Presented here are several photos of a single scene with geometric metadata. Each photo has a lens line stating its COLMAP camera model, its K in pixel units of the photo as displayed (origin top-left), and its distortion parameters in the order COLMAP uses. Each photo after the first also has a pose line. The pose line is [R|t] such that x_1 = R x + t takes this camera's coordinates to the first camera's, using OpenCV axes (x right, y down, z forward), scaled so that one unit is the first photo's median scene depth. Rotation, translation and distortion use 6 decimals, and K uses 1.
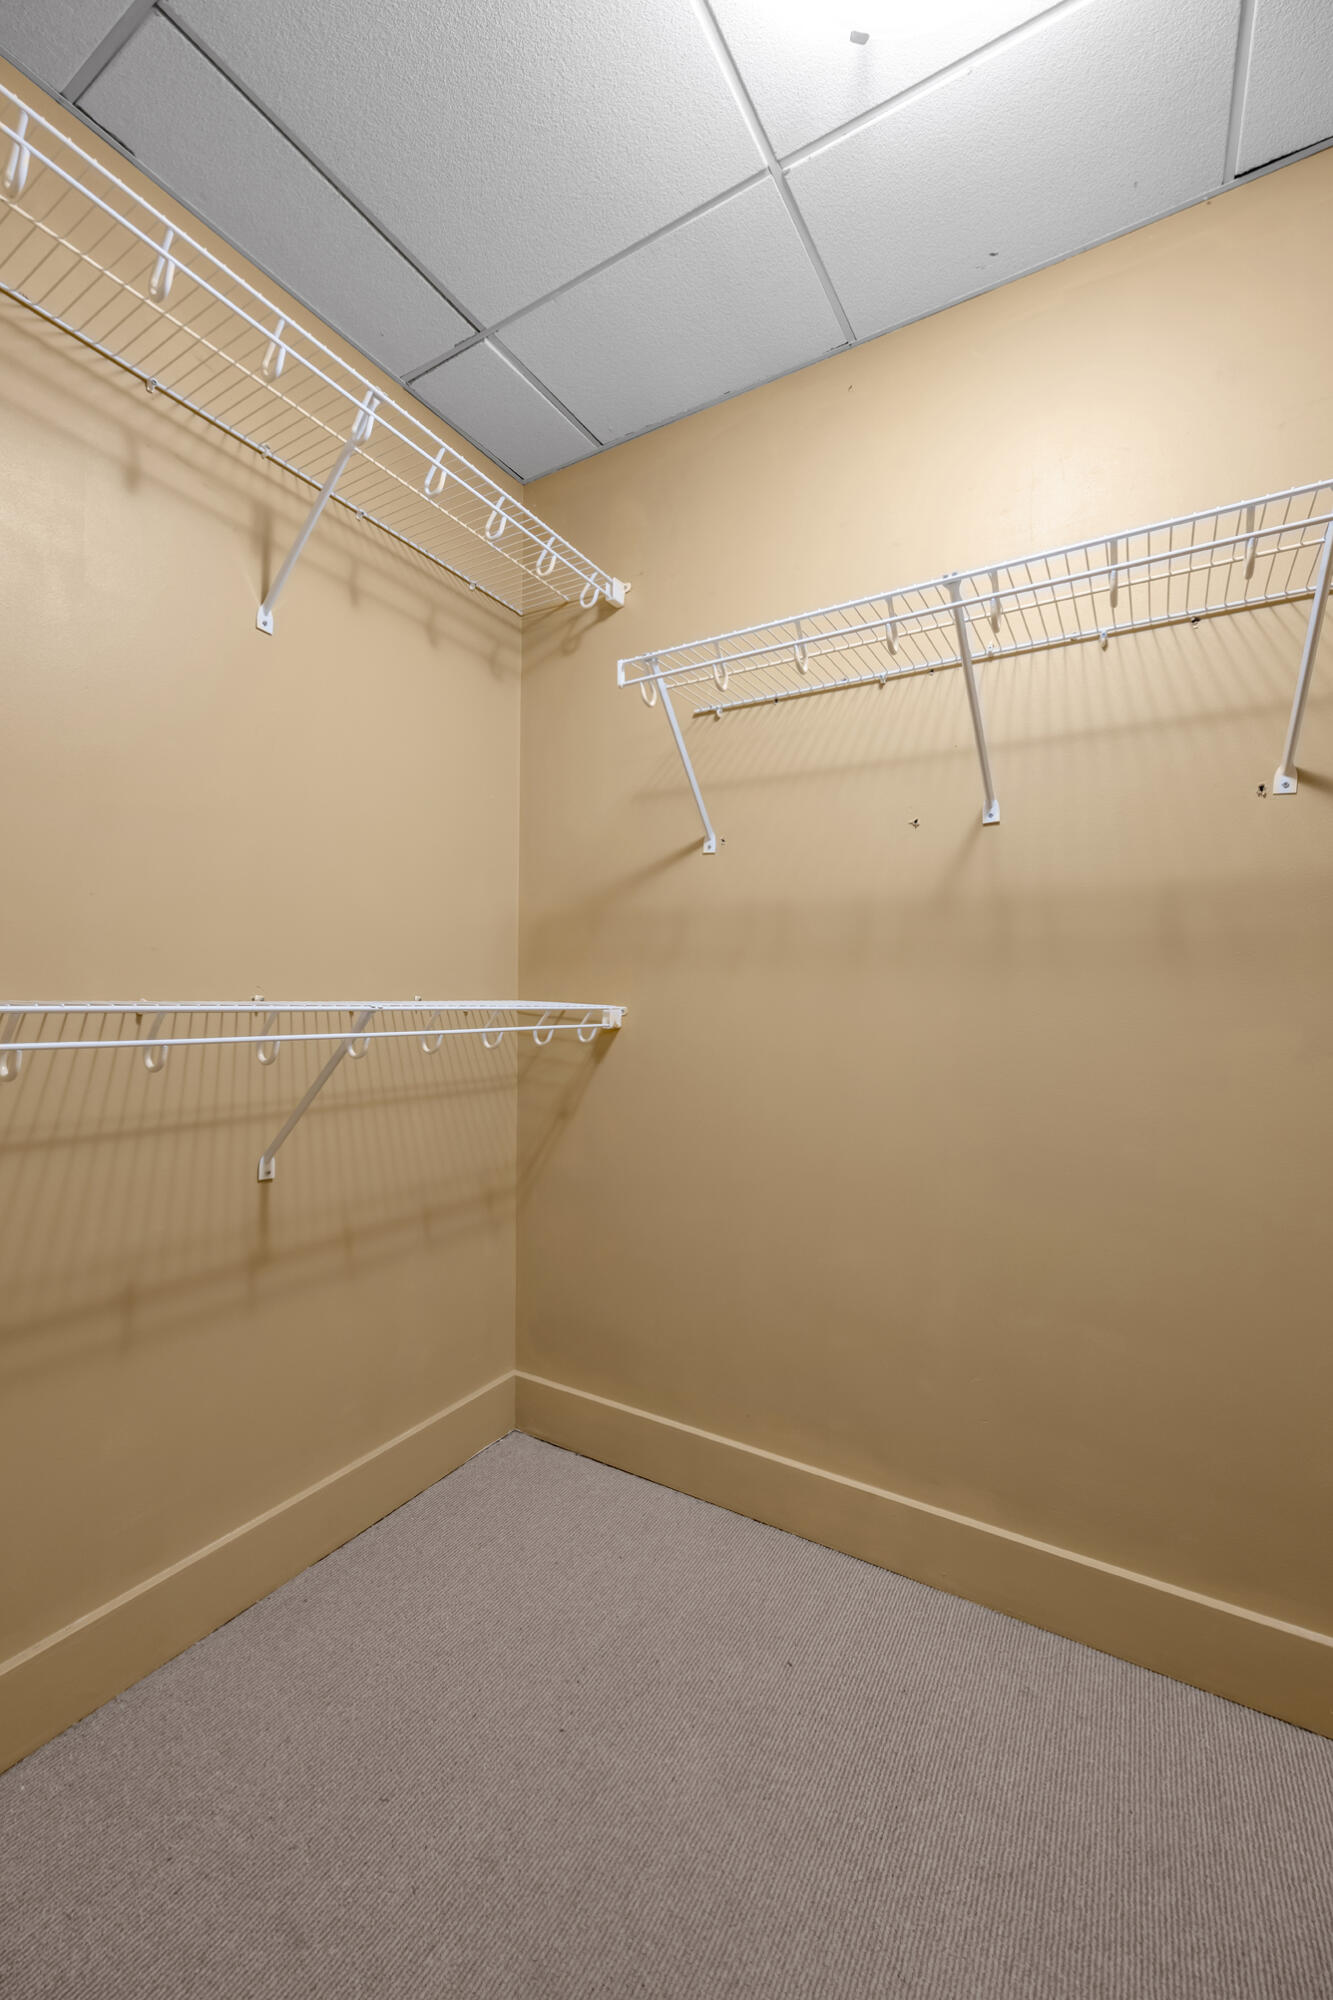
lens RADIAL K [[798.8, 0, 672.6], [0, 798.8, 1000.5], [0, 0, 1]] dist [-0.000716, -0.000111]
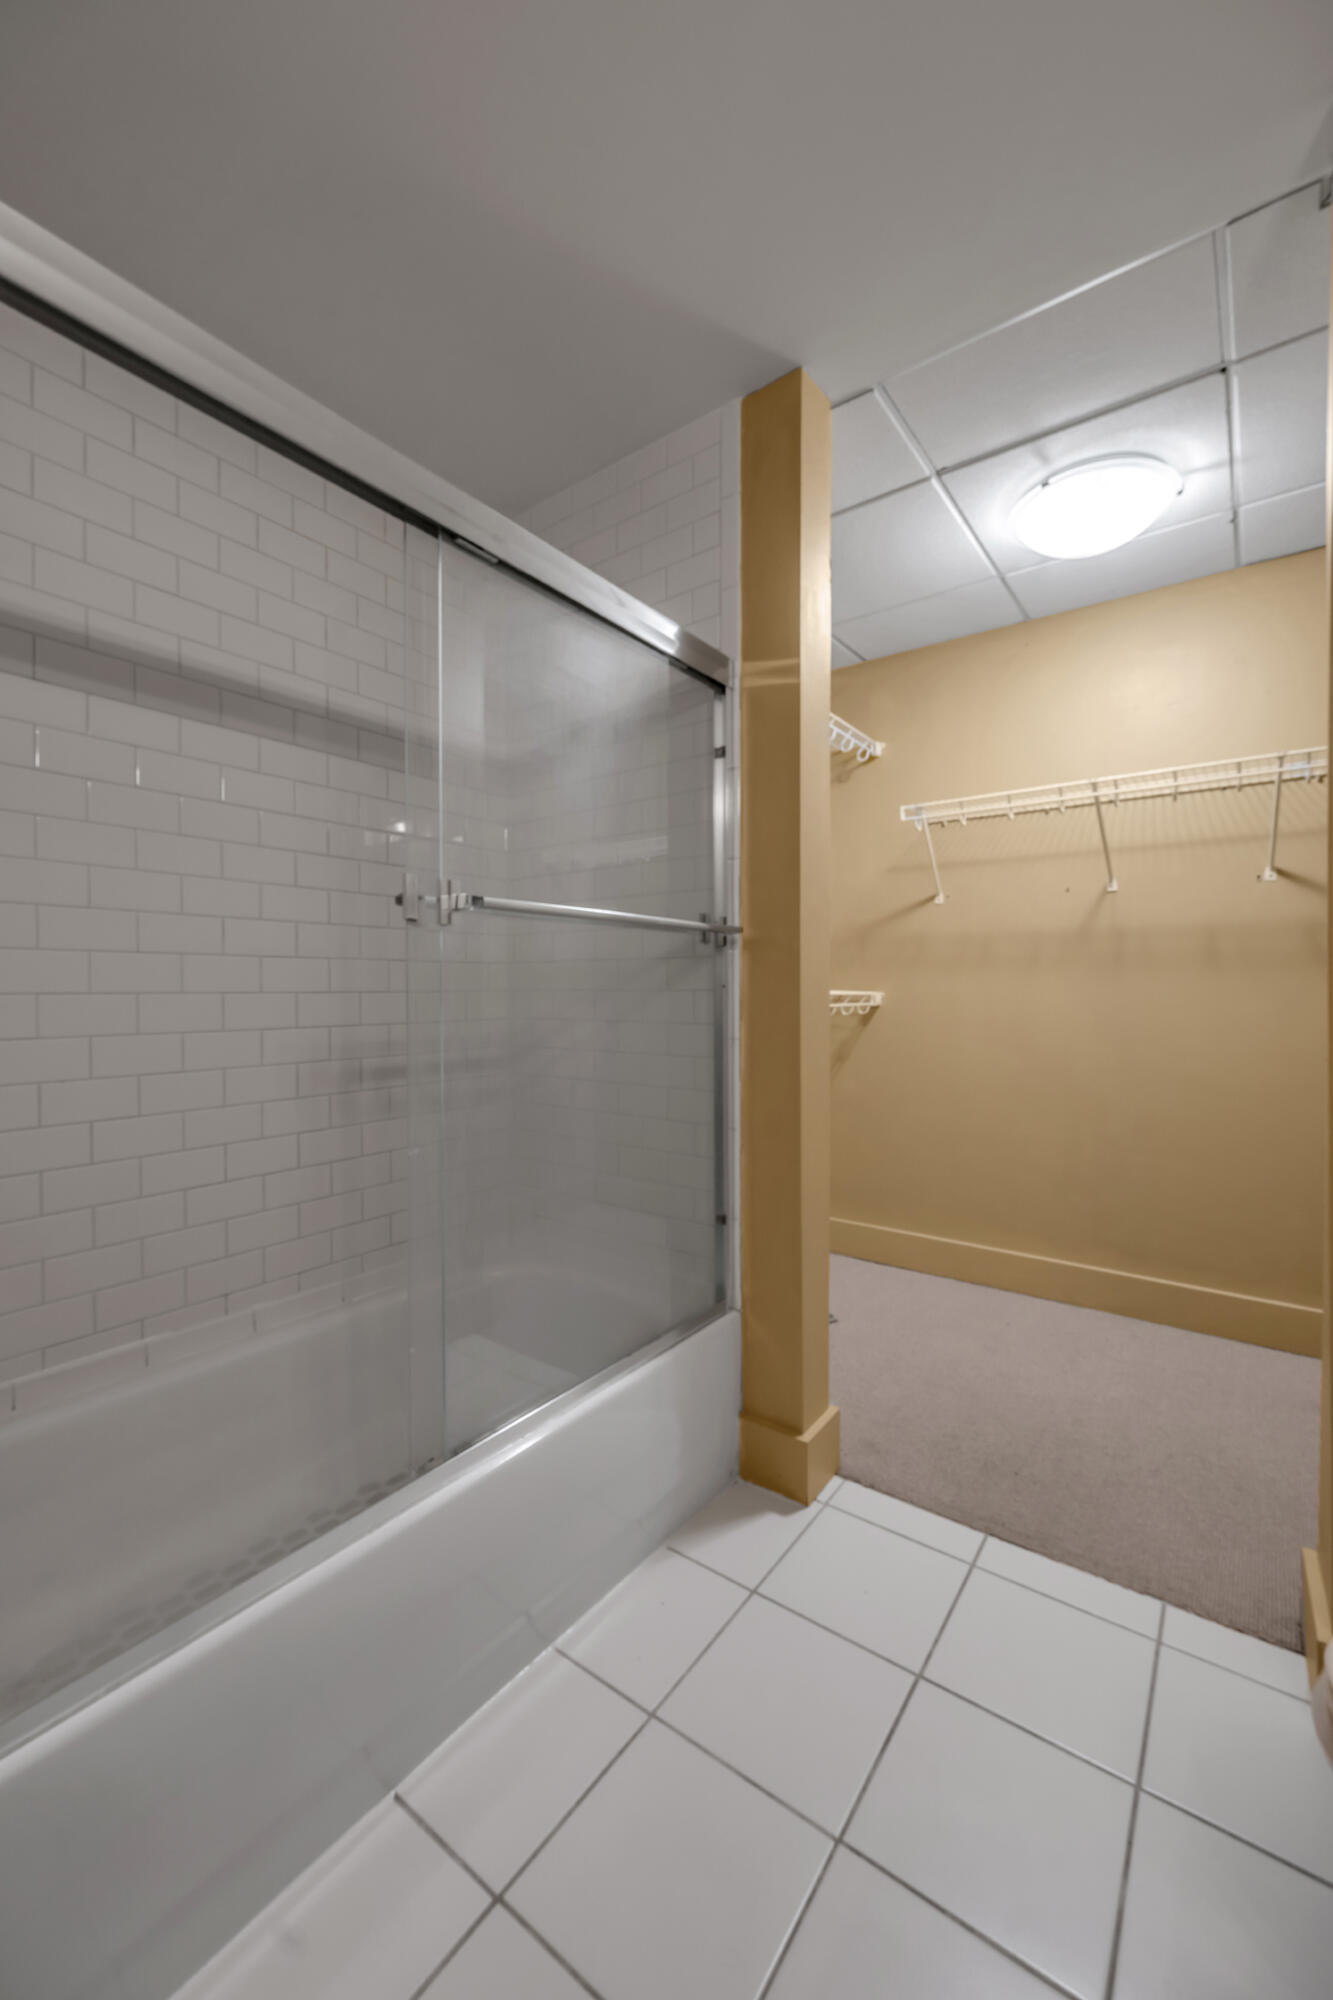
lens RADIAL K [[798.8, 0, 672.6], [0, 798.8, 1000.5], [0, 0, 1]] dist [-0.000716, -0.000111]
pose [[0.995048, -0.011753, -0.098702, -0.423588], [0.013311, 0.999797, 0.015142, -0.009942], [0.098504, -0.016381, 0.995002, -0.922065]]
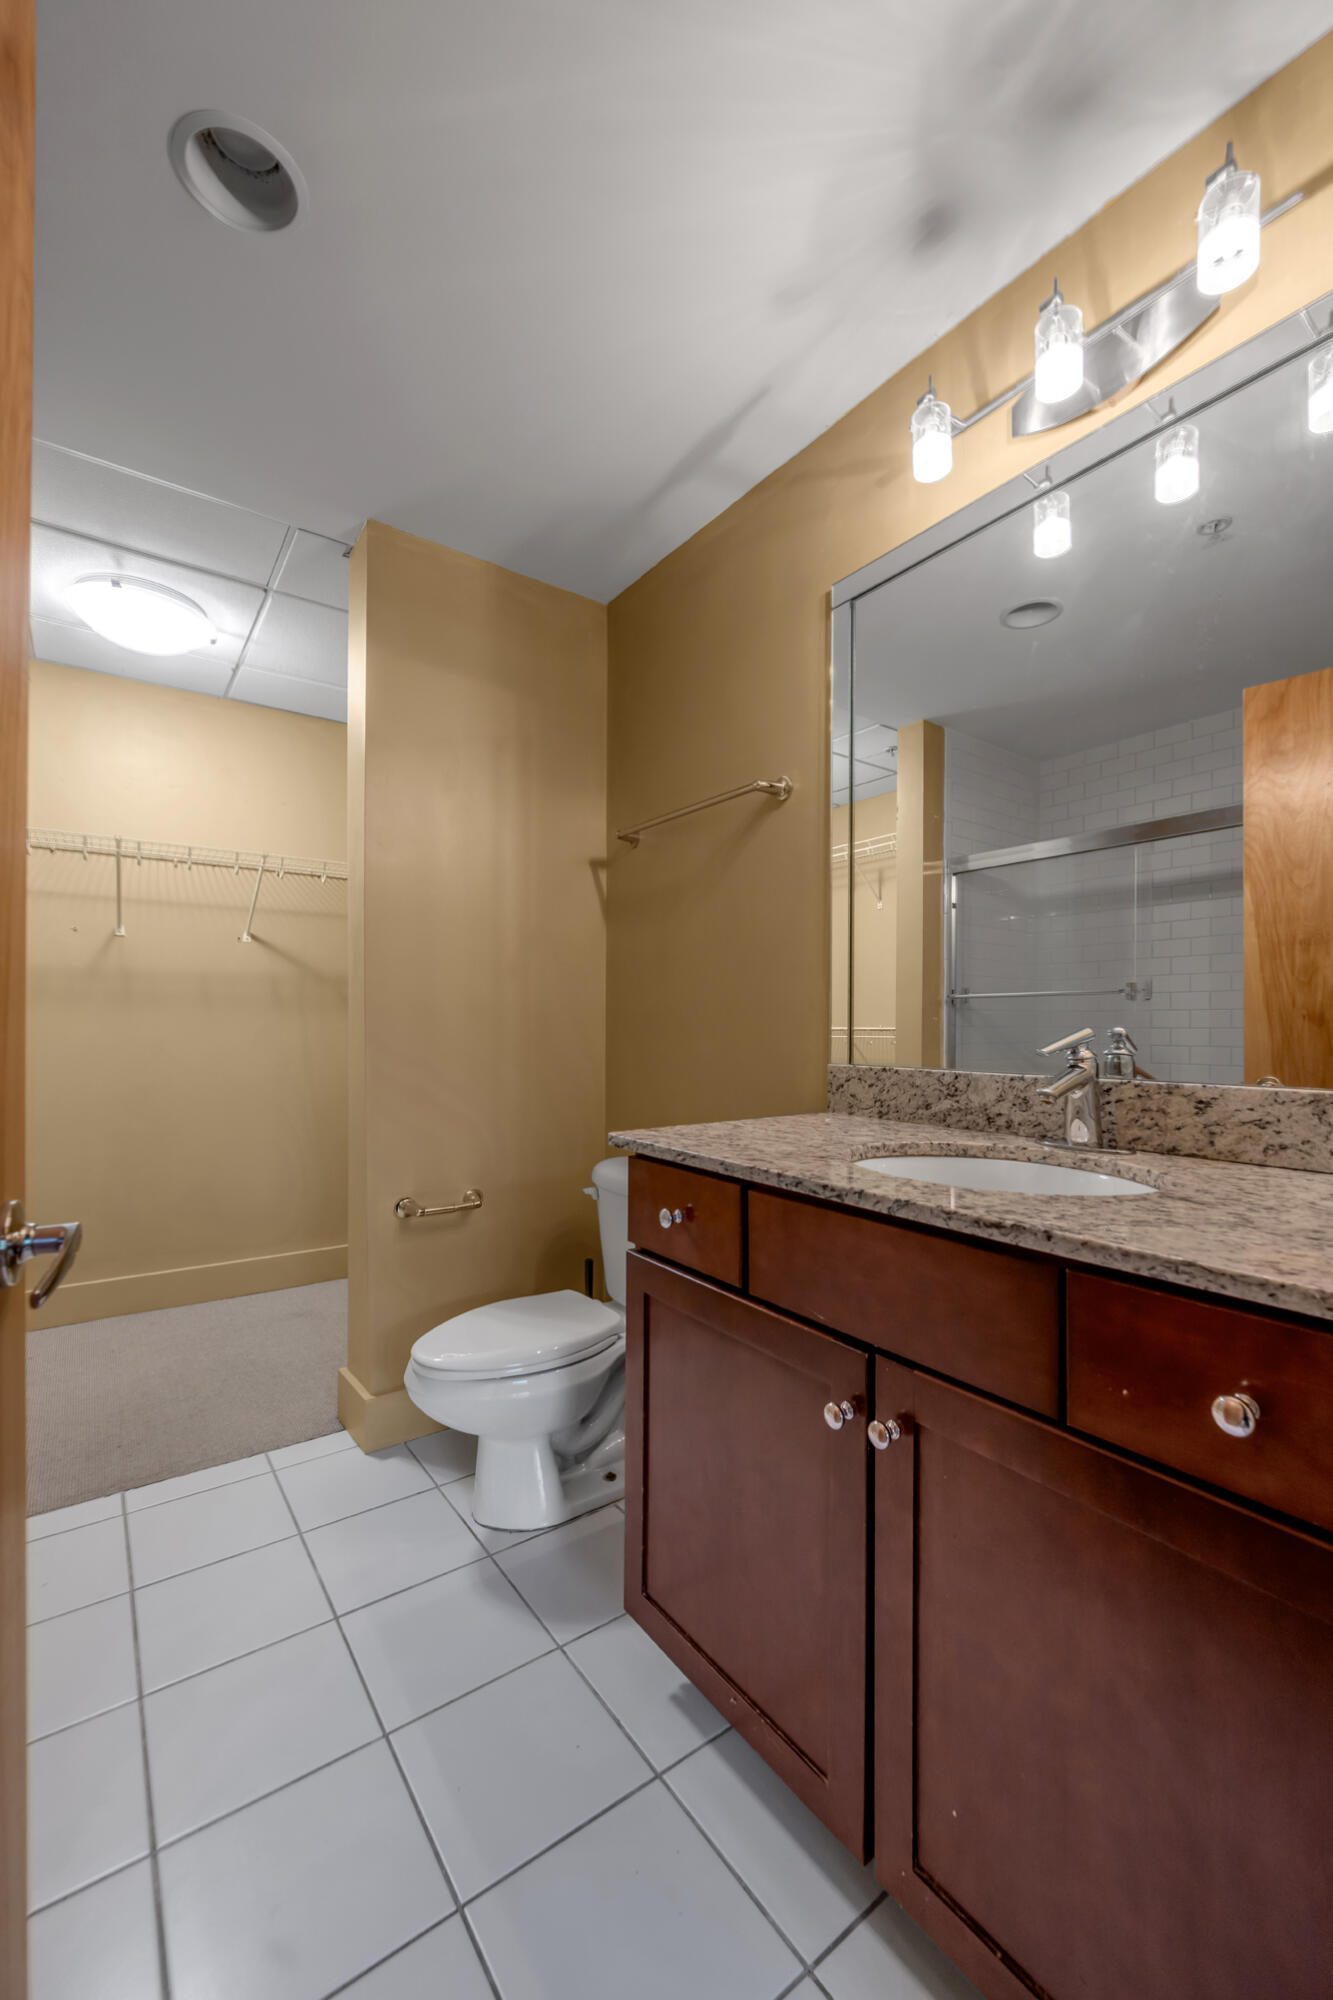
lens RADIAL K [[798.8, 0, 672.6], [0, 798.8, 1000.5], [0, 0, 1]] dist [-0.000716, -0.000111]
pose [[0.404438, 0.016299, 0.914420, -0.879252], [-0.001538, 0.999852, -0.017142, -0.021298], [-0.914564, 0.005527, 0.404403, -1.106893]]
